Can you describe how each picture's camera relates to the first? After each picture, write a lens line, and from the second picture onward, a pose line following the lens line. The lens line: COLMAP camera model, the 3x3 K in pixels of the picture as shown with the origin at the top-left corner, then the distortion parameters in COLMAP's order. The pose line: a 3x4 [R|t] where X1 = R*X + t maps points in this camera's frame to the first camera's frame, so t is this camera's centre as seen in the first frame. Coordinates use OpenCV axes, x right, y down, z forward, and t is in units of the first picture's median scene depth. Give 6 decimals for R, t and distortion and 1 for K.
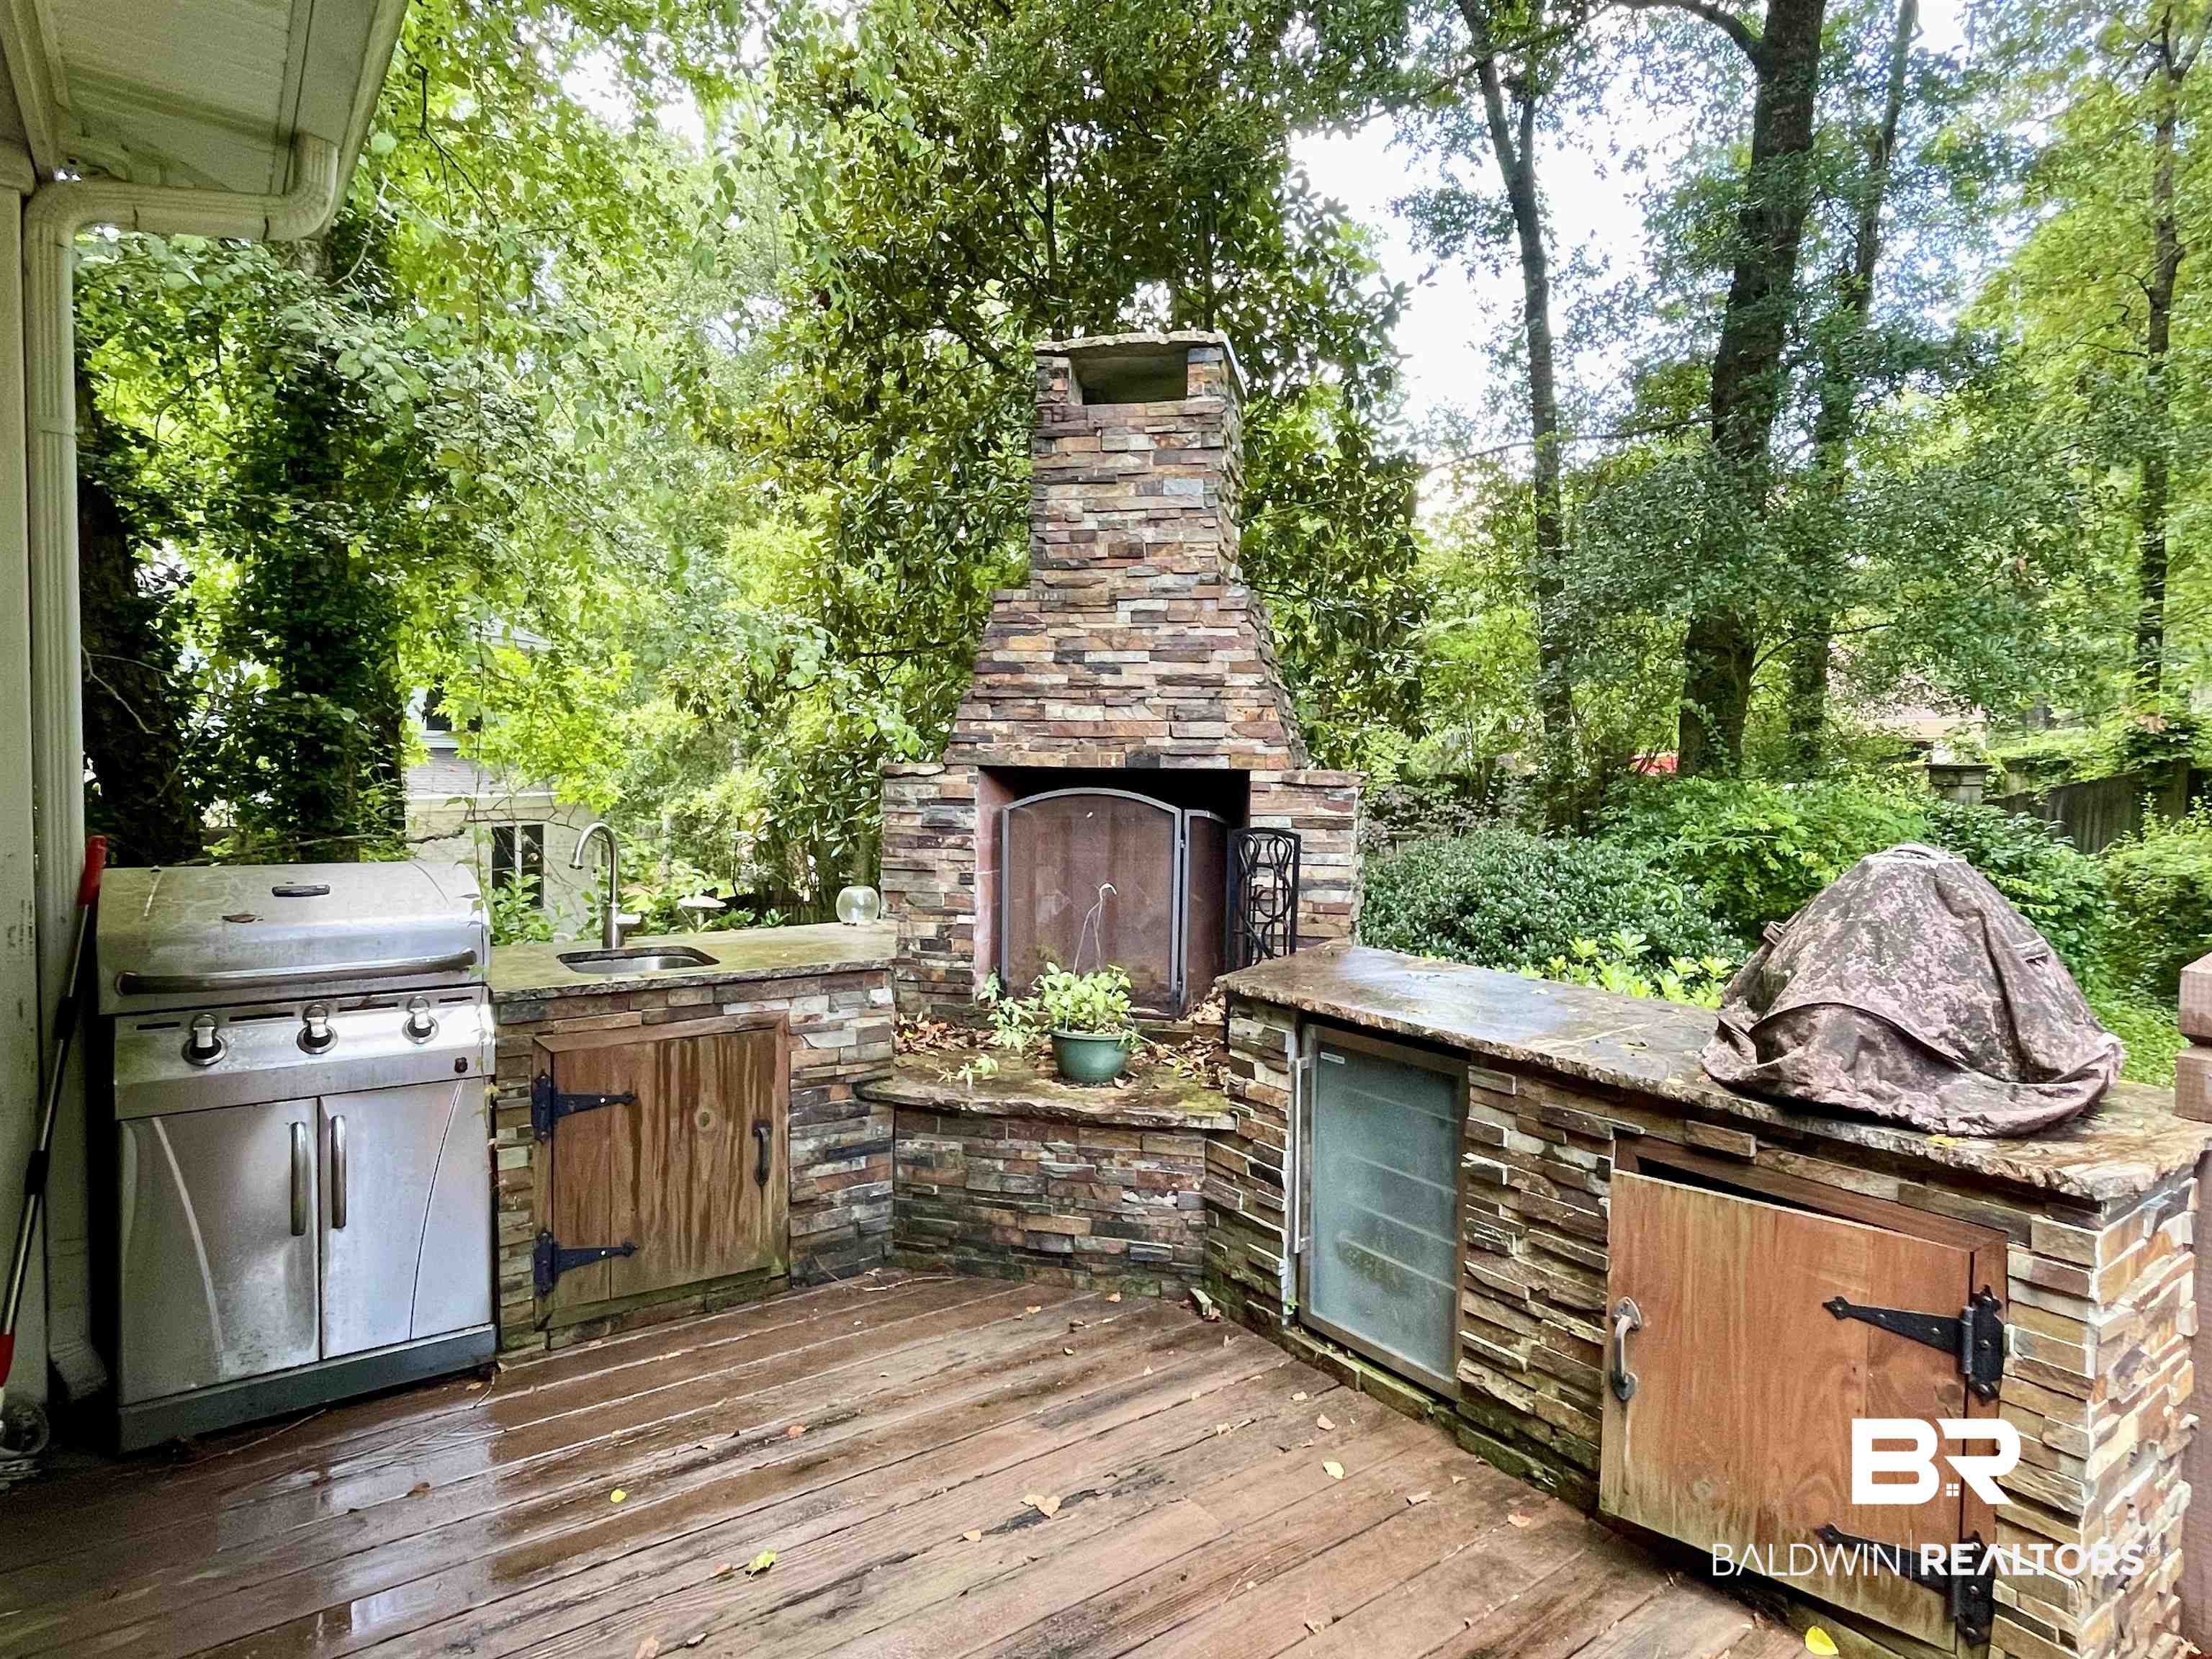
lens RADIAL K [[1238.5, 0, 1104.7], [0, 1238.5, 820.0], [0, 0, 1]] dist [-0.001904, -0.003449]
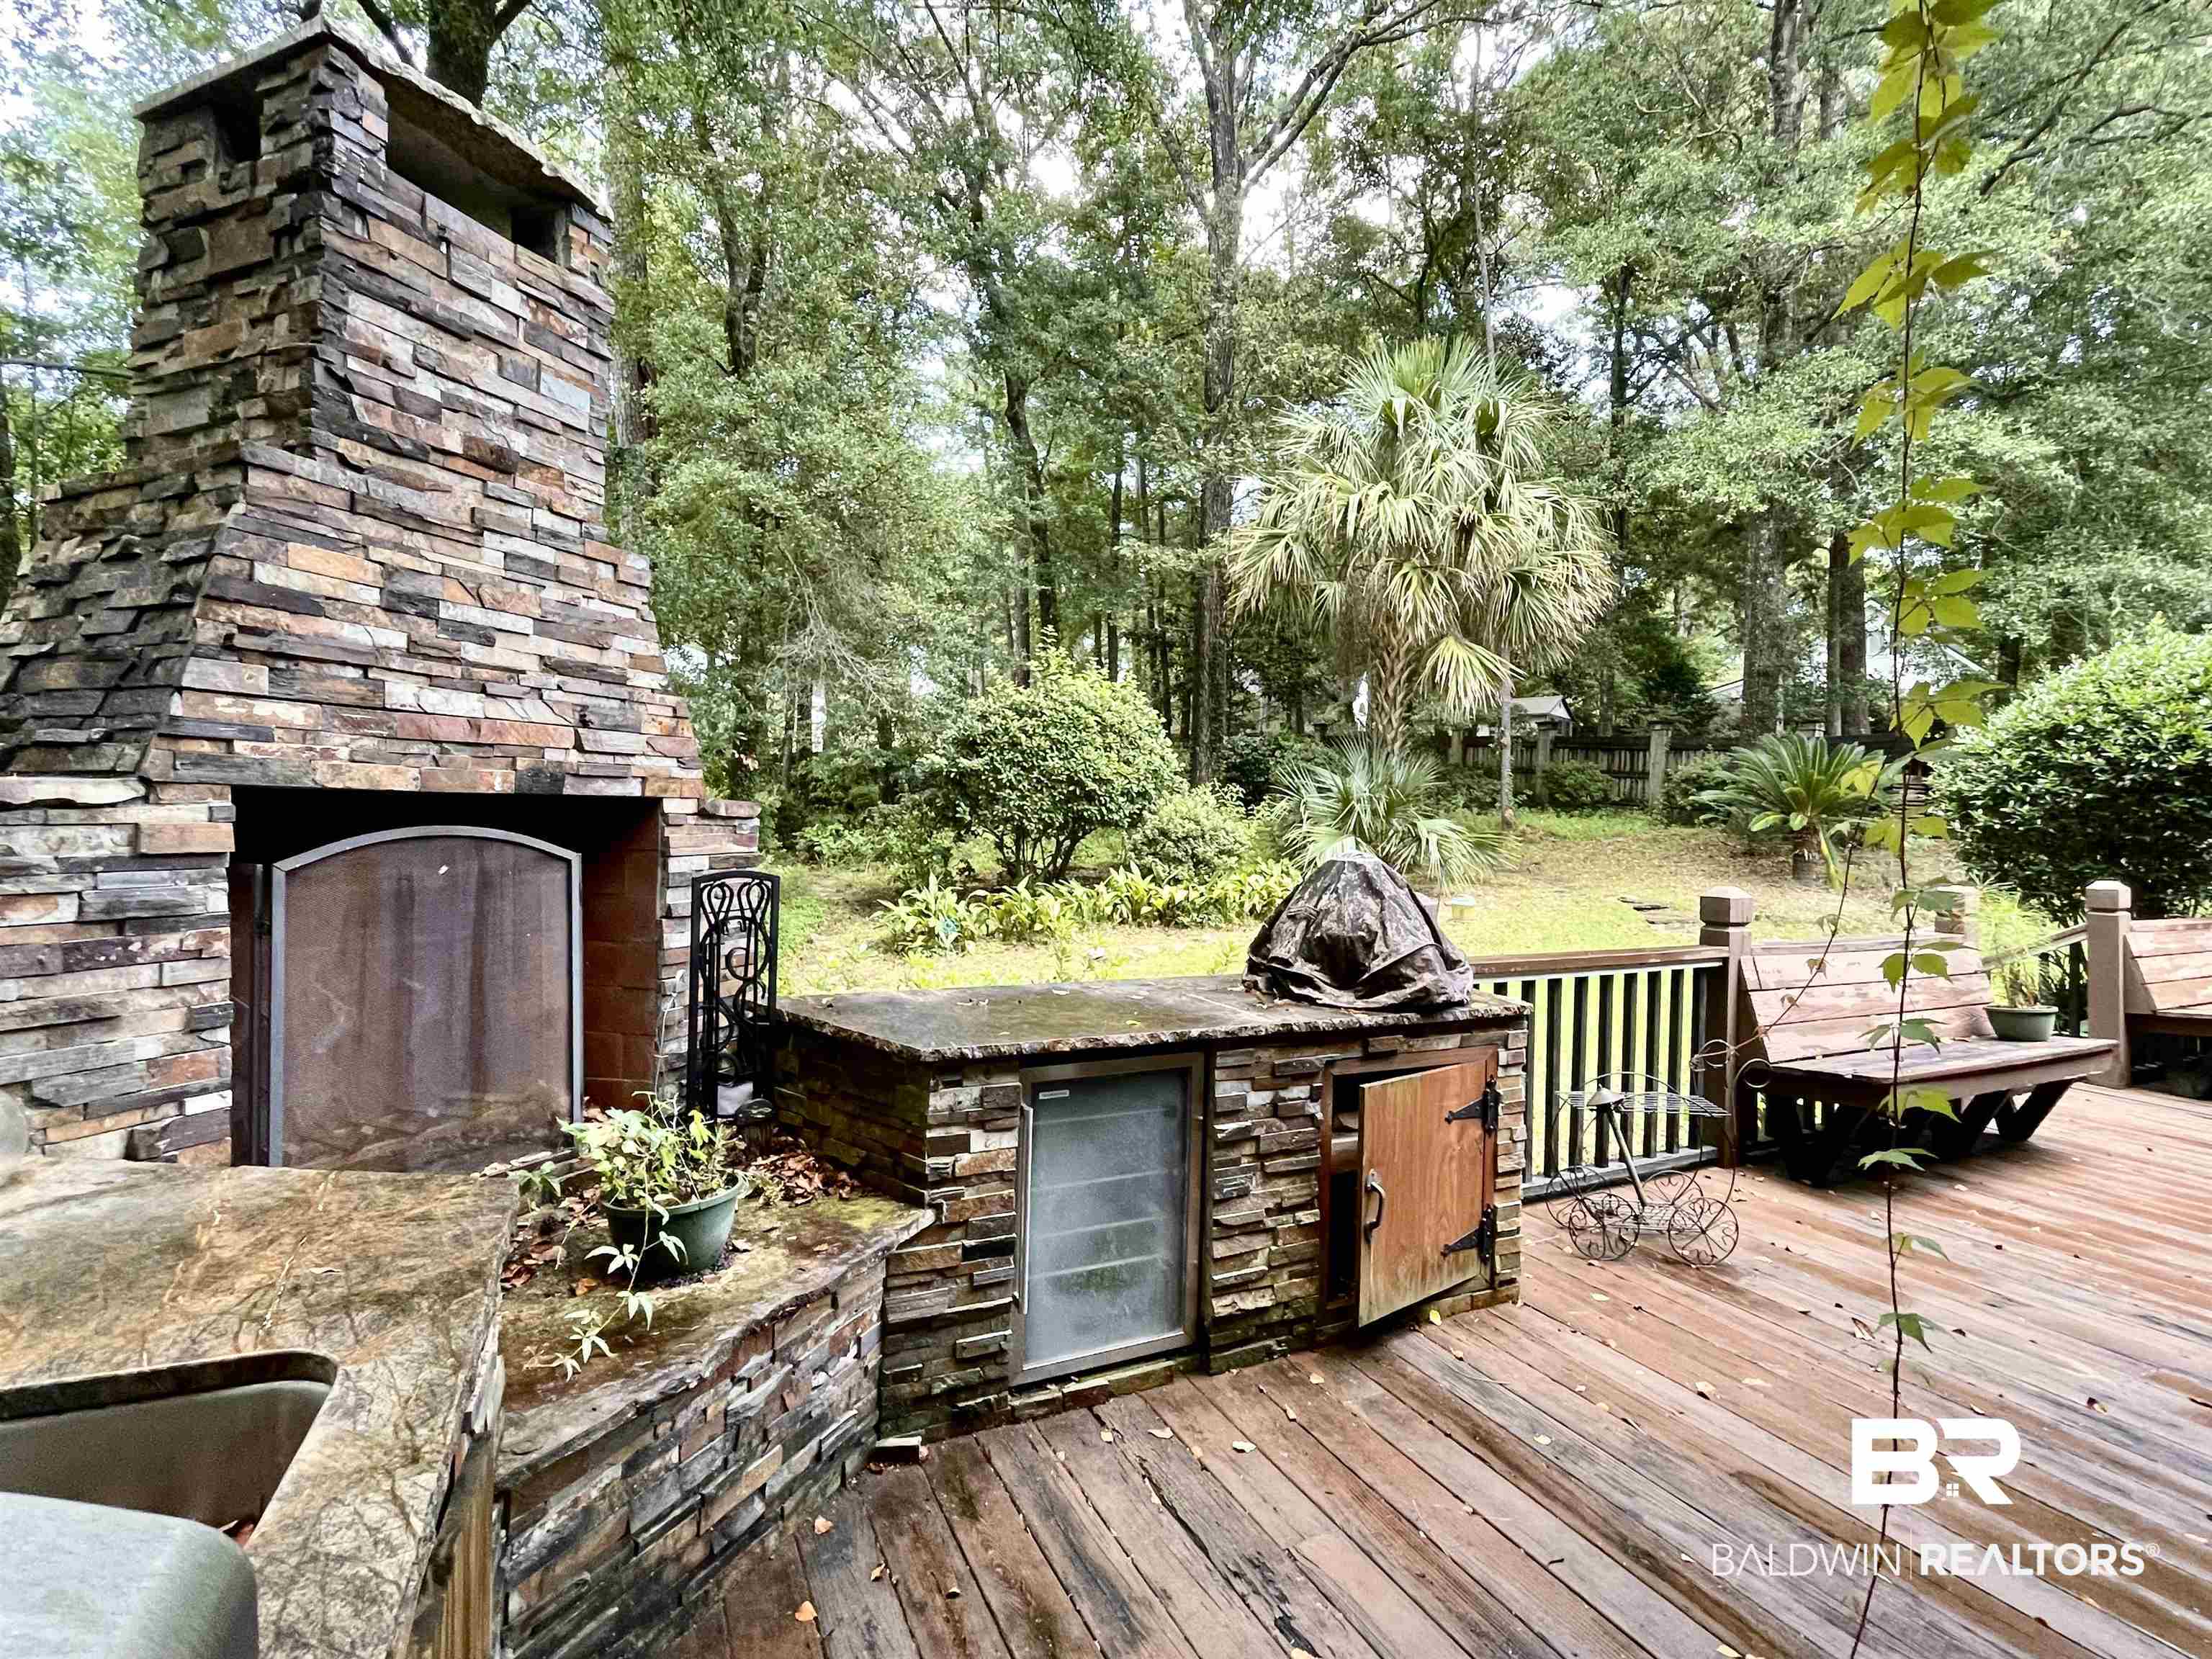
lens RADIAL K [[1040.5, 0, 1111.9], [0, 1040.5, 821.2], [0, 0, 1]] dist [-0.003023, -0.000579]
pose [[0.180360, -0.020068, 0.983396, -0.461501], [0.023759, 0.999589, 0.016041, -0.028892], [-0.983314, 0.020471, 0.180763, 0.593612]]
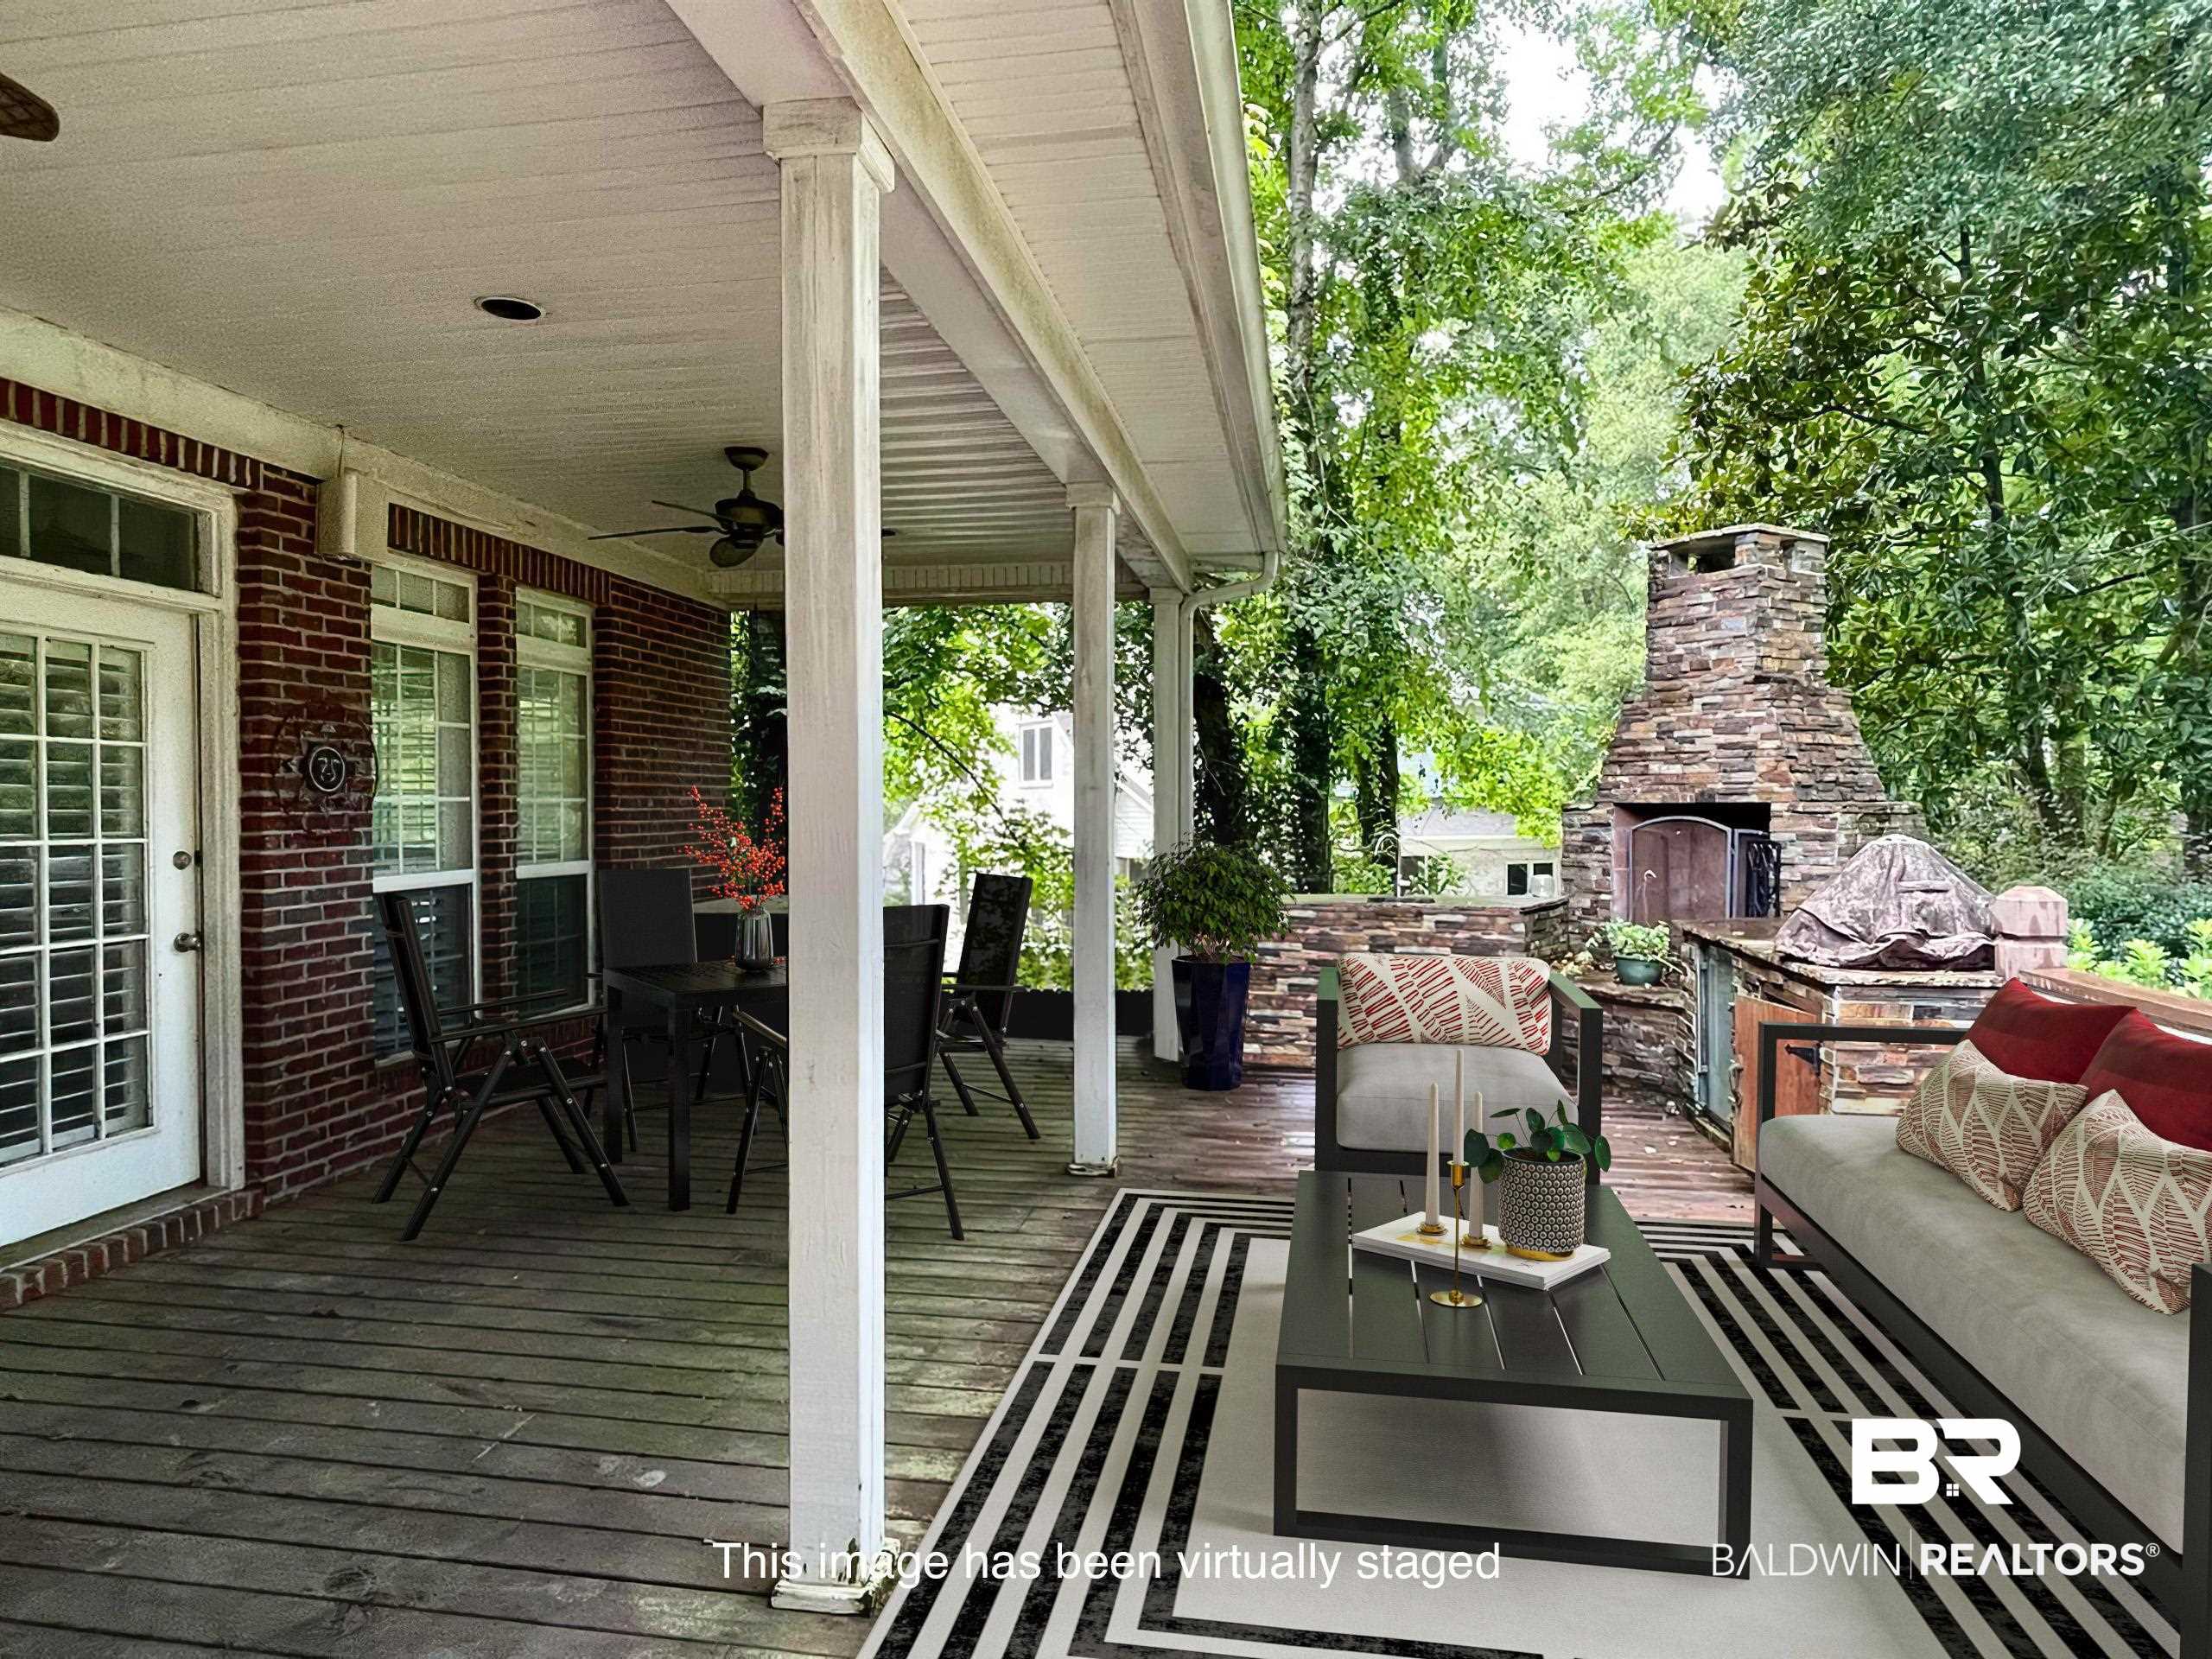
lens RADIAL K [[1285.1, 0, 1106.3], [0, 1285.1, 825.0], [0, 0, 1]] dist [0.001306, 0.000034]
pose [[0.695153, -0.005599, -0.718840, 0.676416], [-0.019071, 0.999474, -0.026228, 0.044306], [0.718609, 0.031941, 0.694681, -0.688838]]
